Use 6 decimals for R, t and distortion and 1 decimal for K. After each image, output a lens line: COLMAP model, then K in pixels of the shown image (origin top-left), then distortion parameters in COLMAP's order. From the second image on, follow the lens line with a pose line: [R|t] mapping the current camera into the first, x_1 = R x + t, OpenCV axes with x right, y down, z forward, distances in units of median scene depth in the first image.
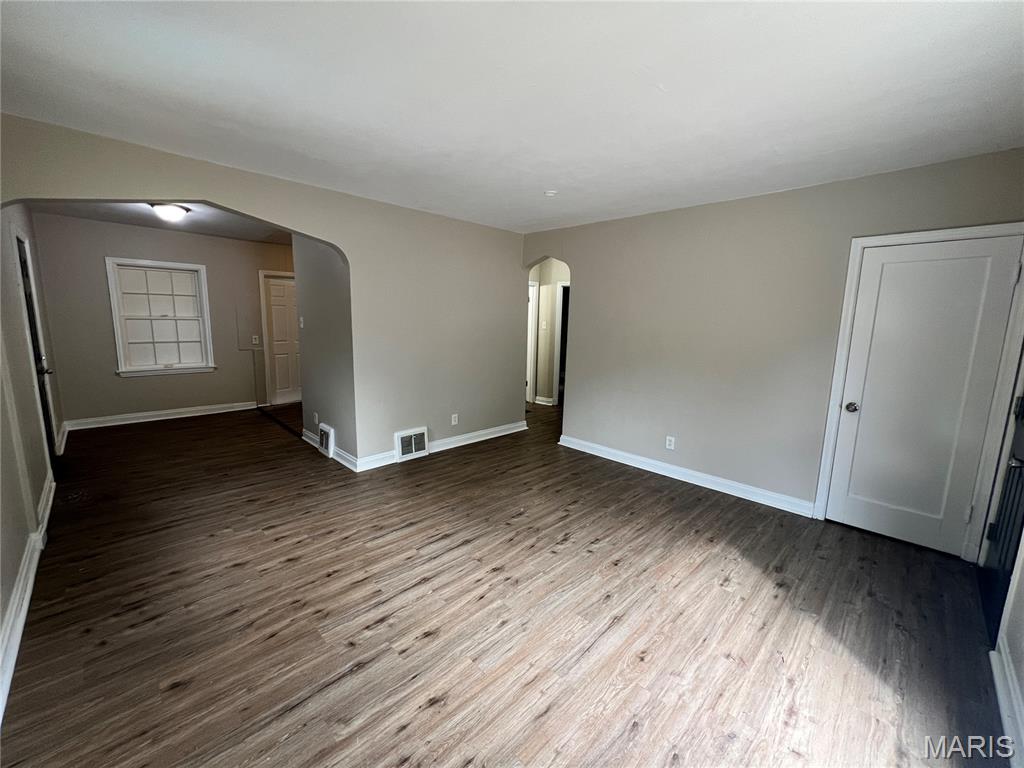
lens RADIAL K [[409.1, 0, 510.1], [0, 409.1, 382.3], [0, 0, 1]] dist [-0.001349, 0.000204]
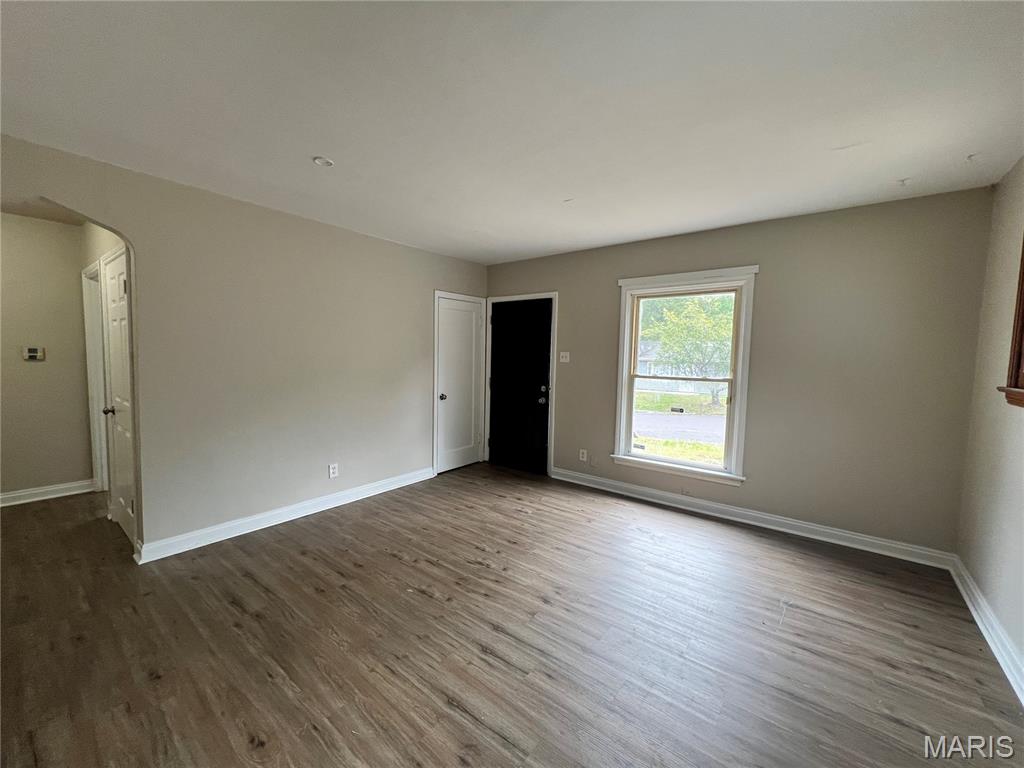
lens RADIAL K [[409.1, 0, 510.1], [0, 409.1, 382.3], [0, 0, 1]] dist [-0.001349, 0.000204]
pose [[-0.125992, -0.095014, 0.987471, -0.828397], [0.130358, 0.985186, 0.111426, -0.150101], [-0.983429, 0.142763, -0.111740, 1.000127]]
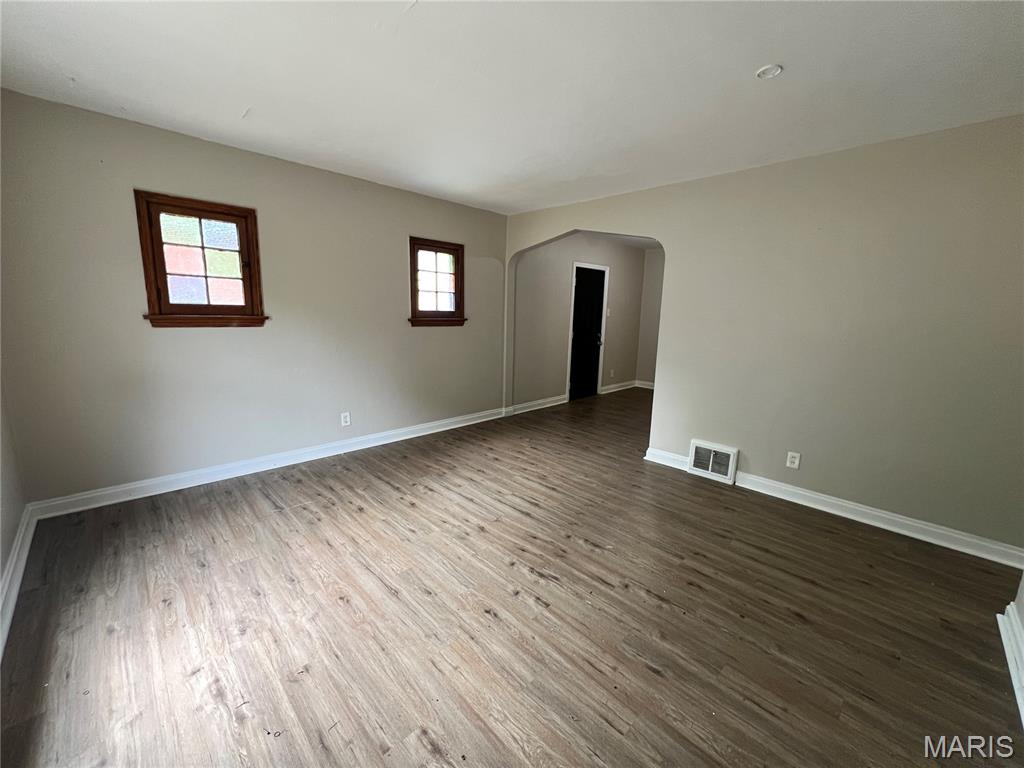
lens RADIAL K [[409.1, 0, 510.1], [0, 409.1, 382.3], [0, 0, 1]] dist [-0.001349, 0.000204]
pose [[0.000187, 0.152684, -0.988275, 0.874878], [-0.181006, 0.971956, 0.150129, -0.084809], [0.983482, 0.178856, 0.027819, 0.872471]]
